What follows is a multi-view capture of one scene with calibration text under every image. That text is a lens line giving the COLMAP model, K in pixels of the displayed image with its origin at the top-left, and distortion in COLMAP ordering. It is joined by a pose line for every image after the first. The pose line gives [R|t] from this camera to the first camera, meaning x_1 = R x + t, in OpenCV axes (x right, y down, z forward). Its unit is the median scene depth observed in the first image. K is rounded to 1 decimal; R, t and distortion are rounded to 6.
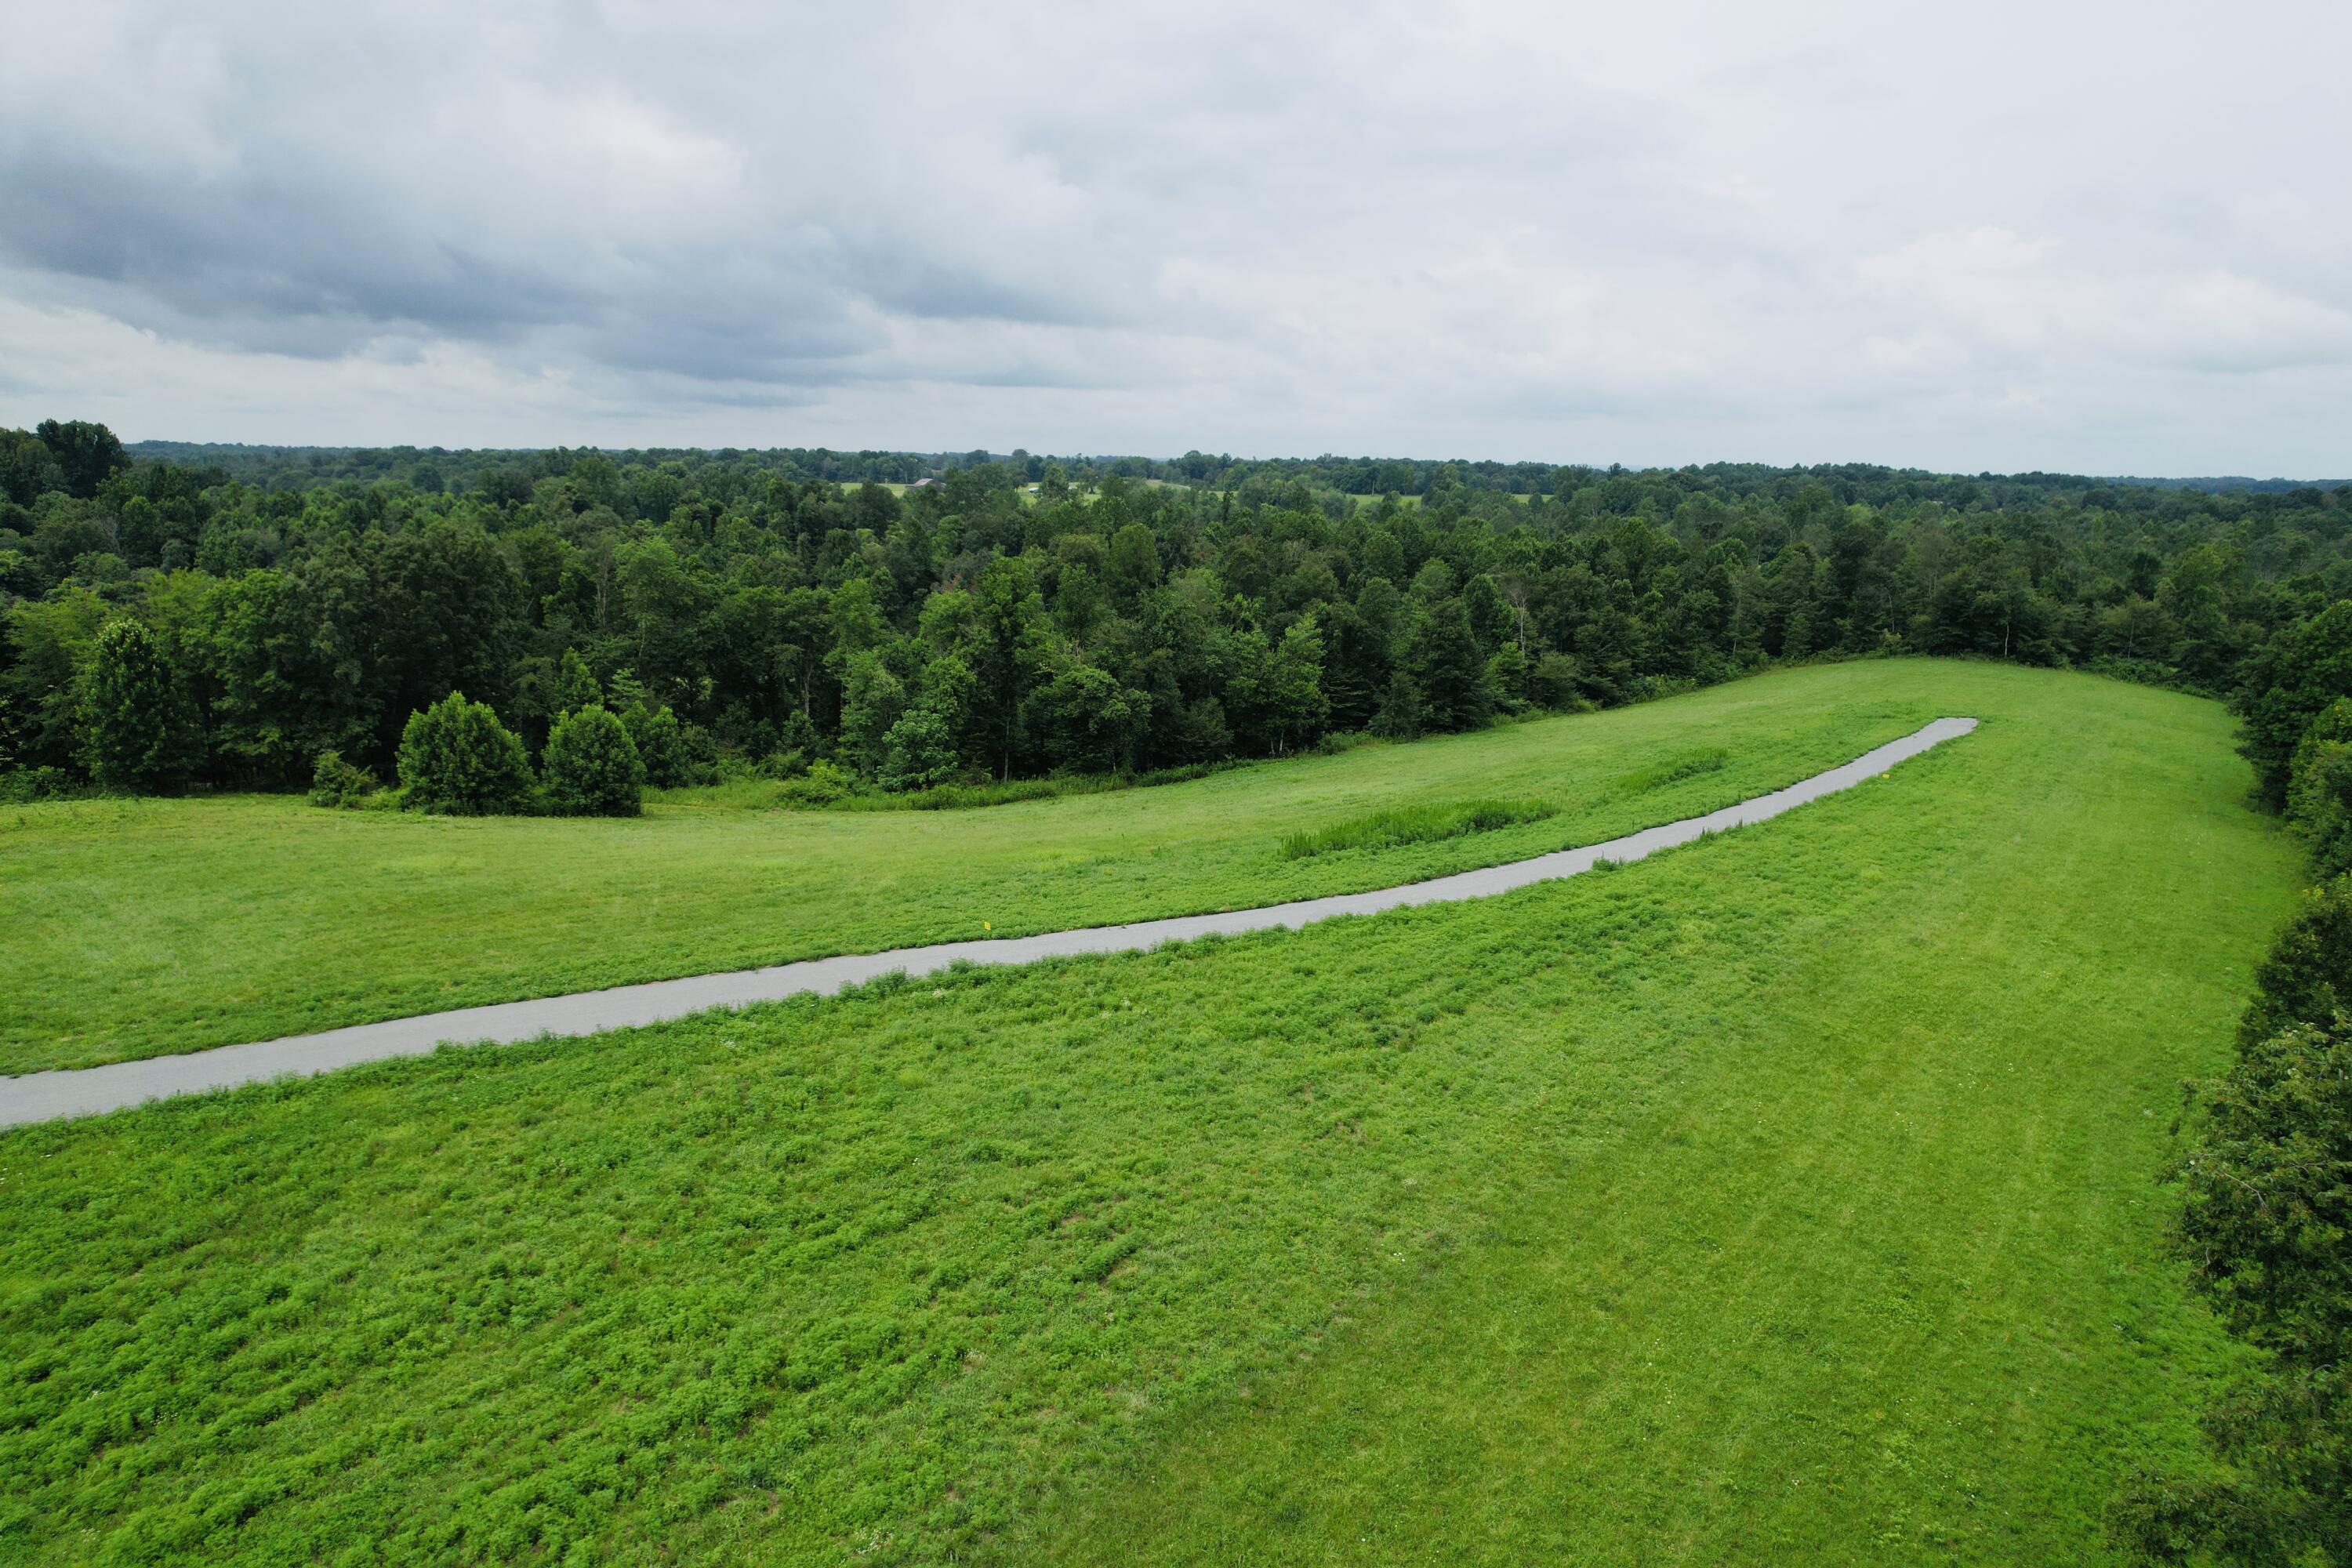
lens RADIAL K [[1501.3, 0, 1176.0], [0, 1501.3, 784.0], [0, 0, 1]] dist [-0.071922, 0.064172]
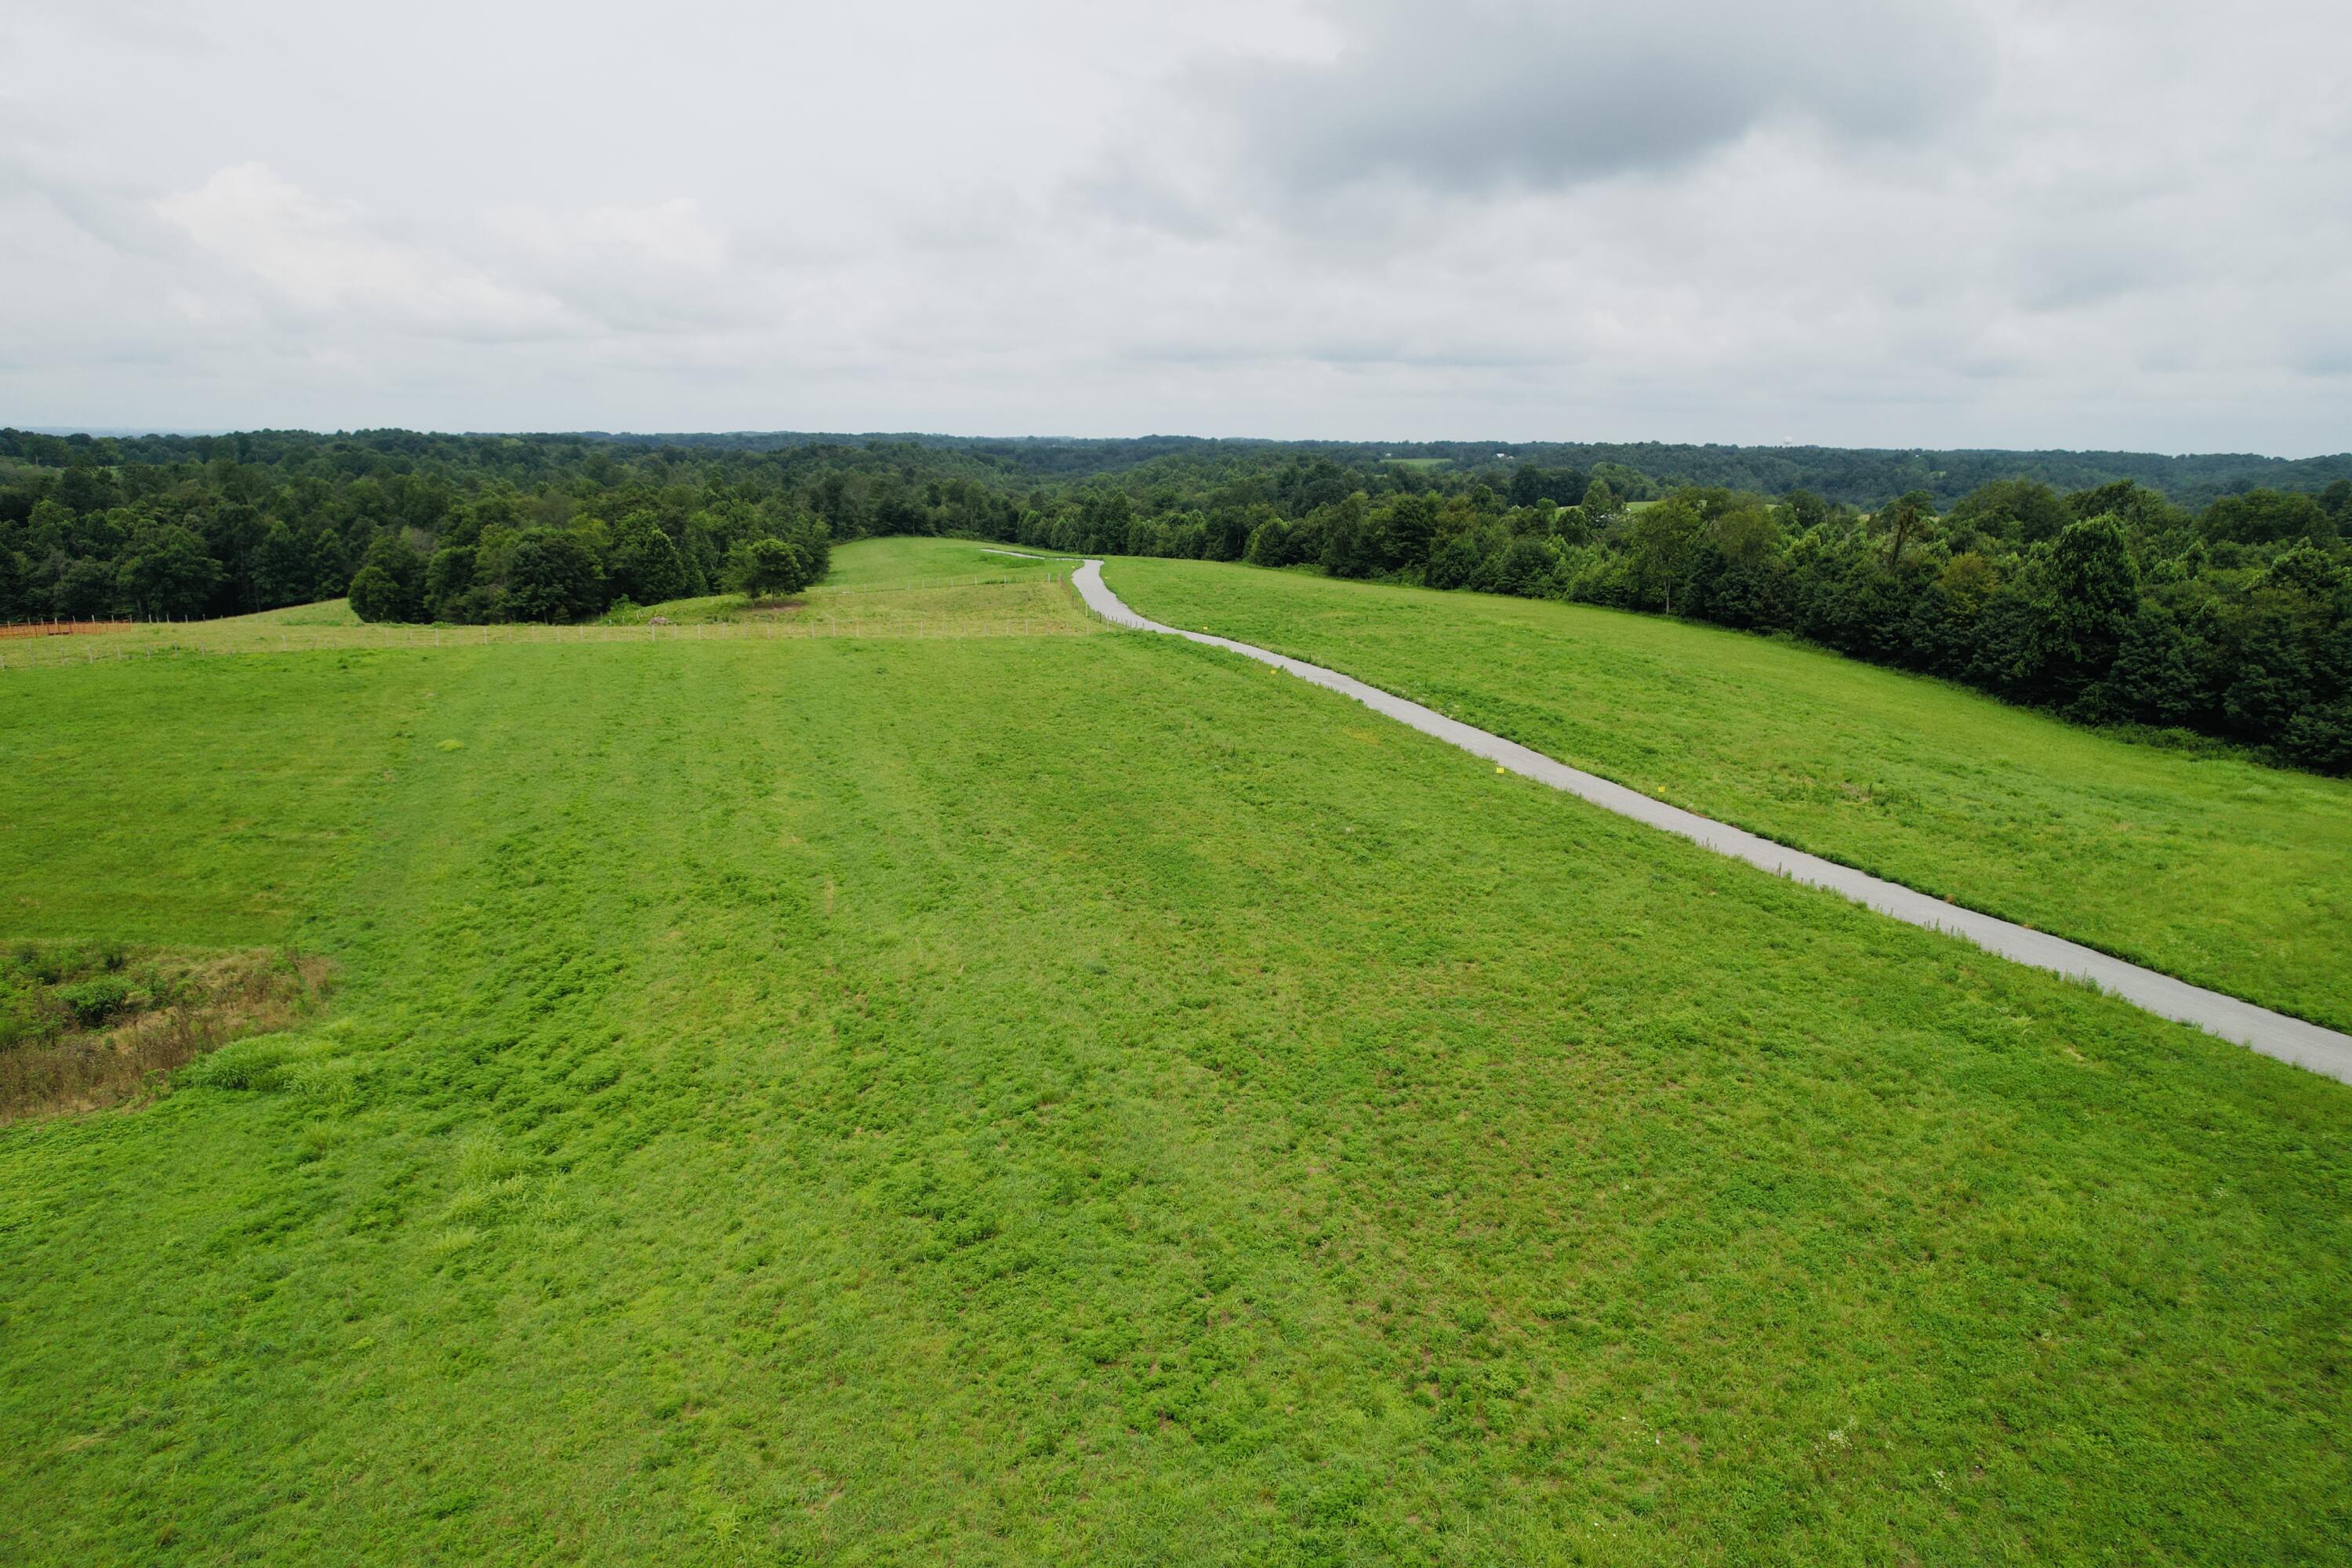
lens RADIAL K [[1501.3, 0, 1176.0], [0, 1501.3, 784.0], [0, 0, 1]] dist [-0.071922, 0.064172]
pose [[0.526264, -0.197805, 0.826994, -1.104317], [0.173919, 0.977046, 0.123020, 0.066826], [-0.832345, 0.079089, 0.548586, -0.468212]]
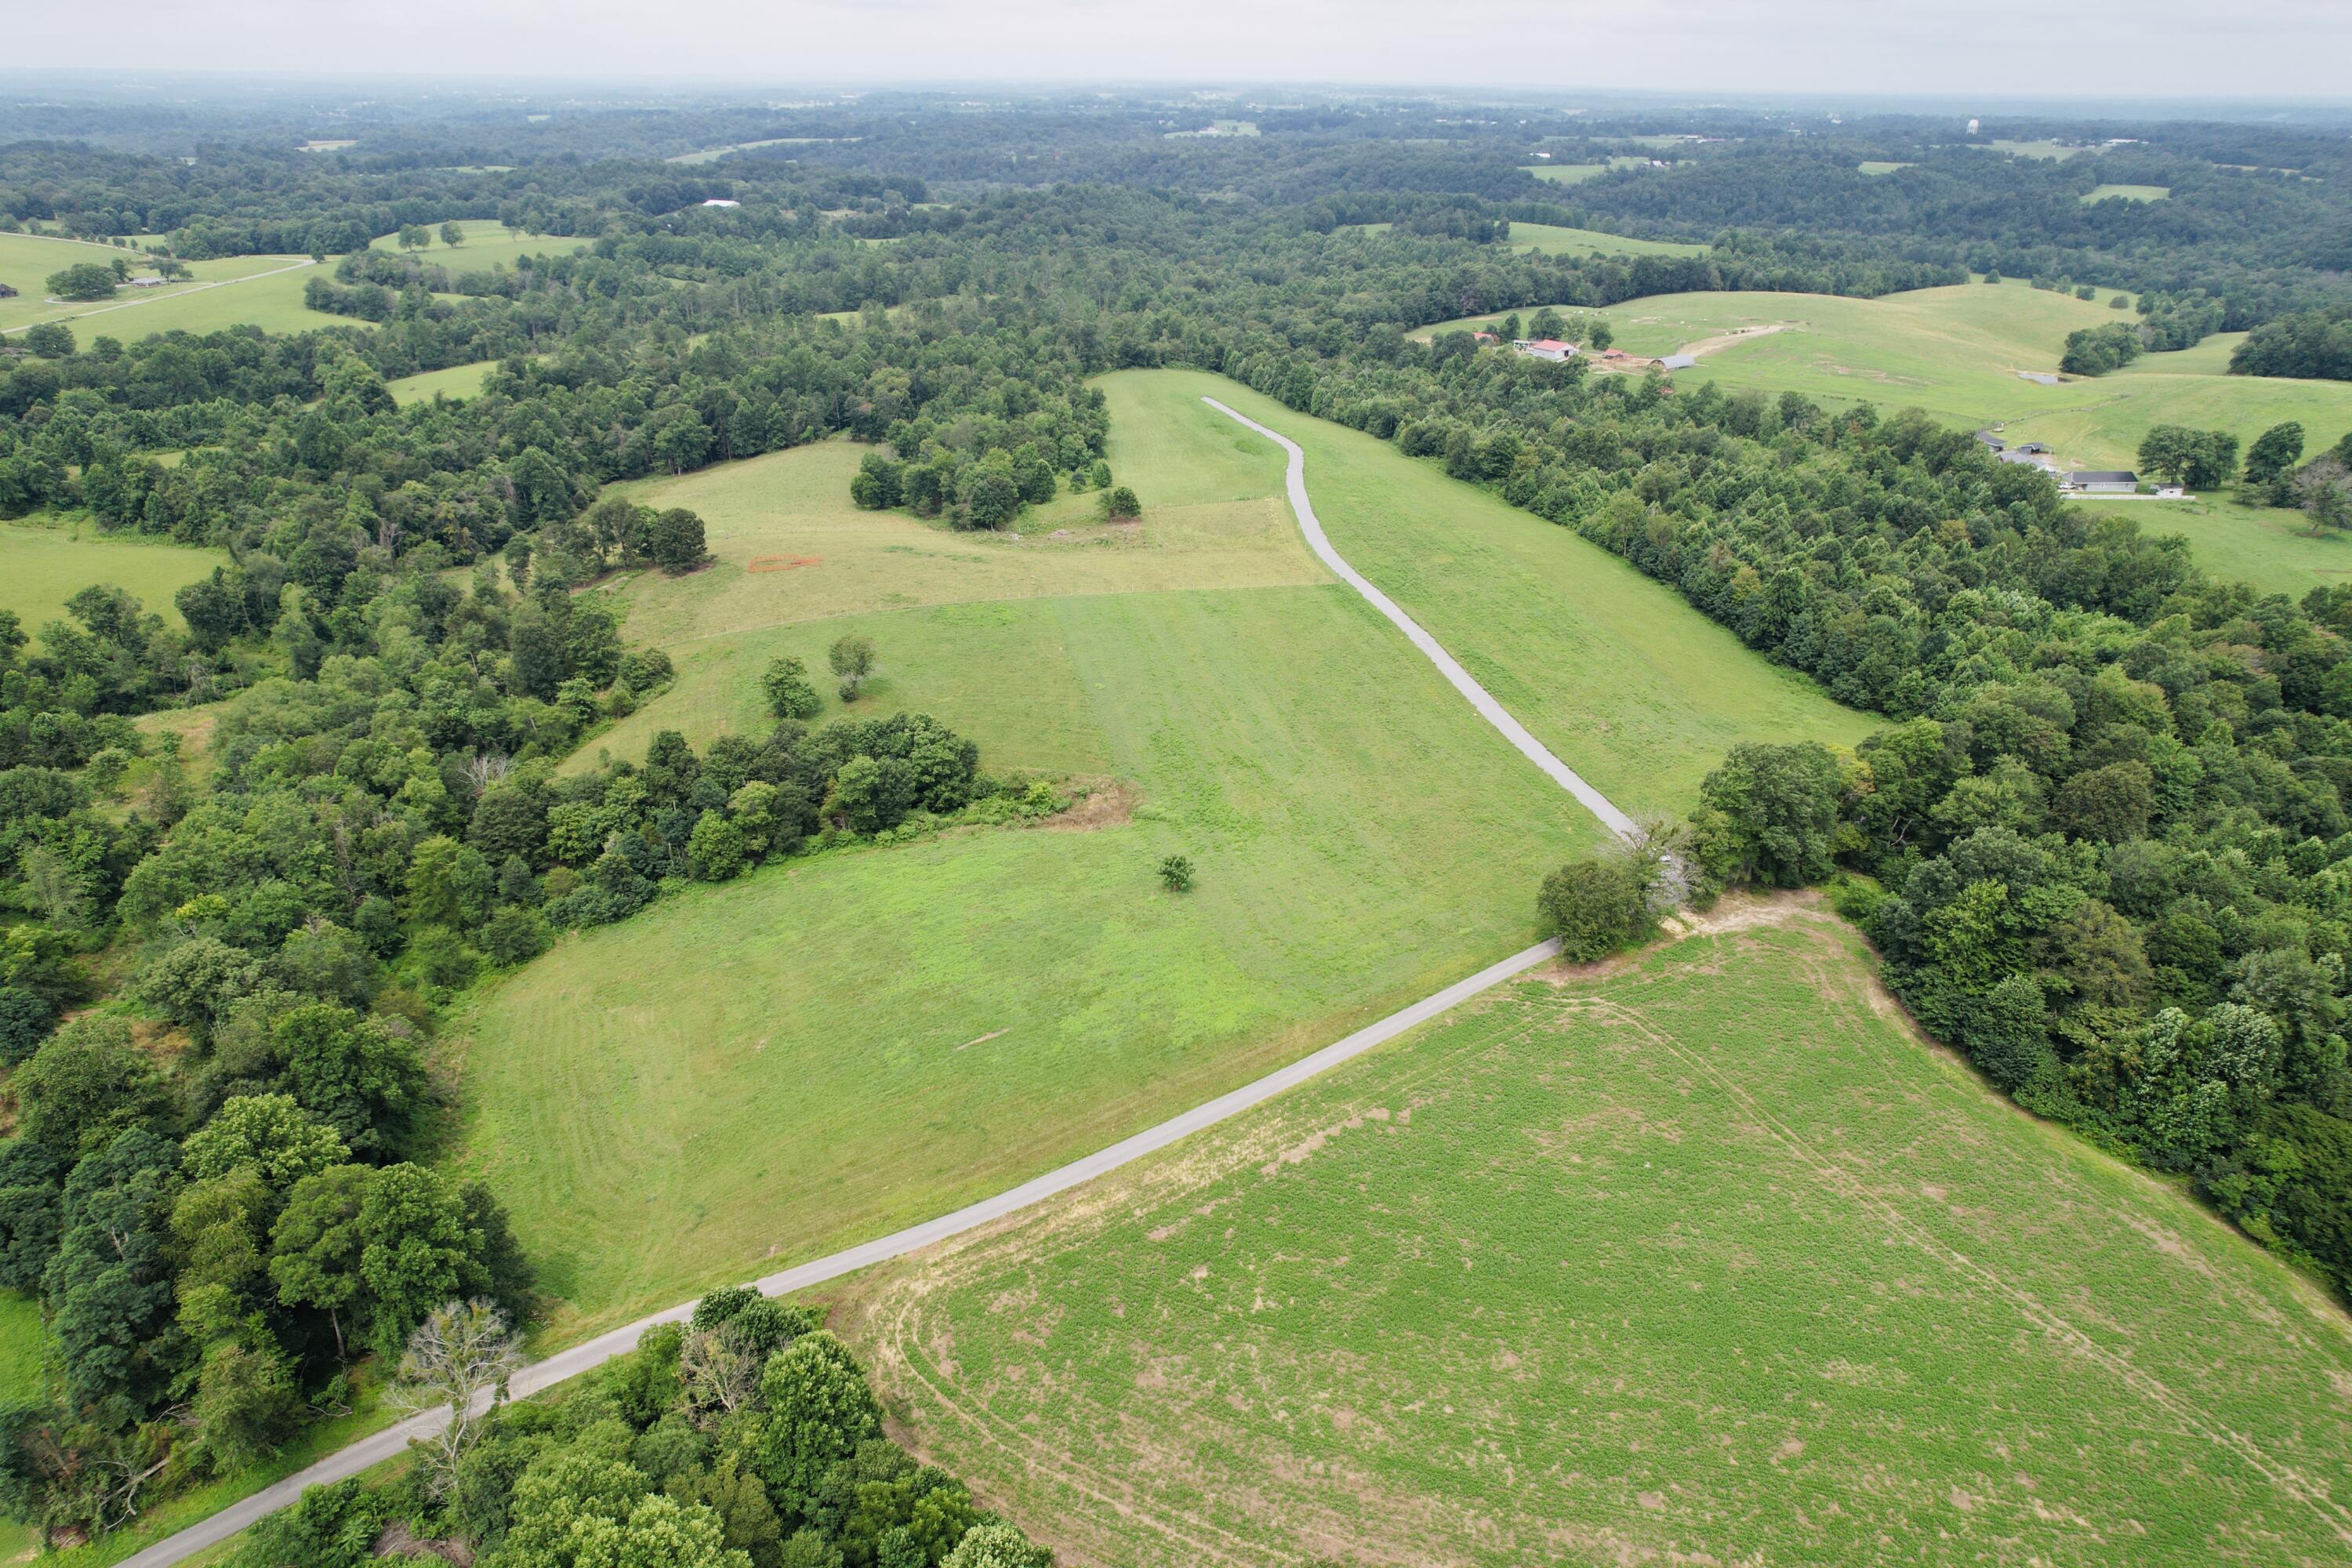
lens RADIAL K [[1501.3, 0, 1176.0], [0, 1501.3, 784.0], [0, 0, 1]] dist [-0.071922, 0.064172]
pose [[0.603255, -0.354424, 0.714470, -1.751093], [0.169338, 0.932327, 0.319517, -0.249277], [-0.779364, -0.071763, 0.622448, -0.889249]]
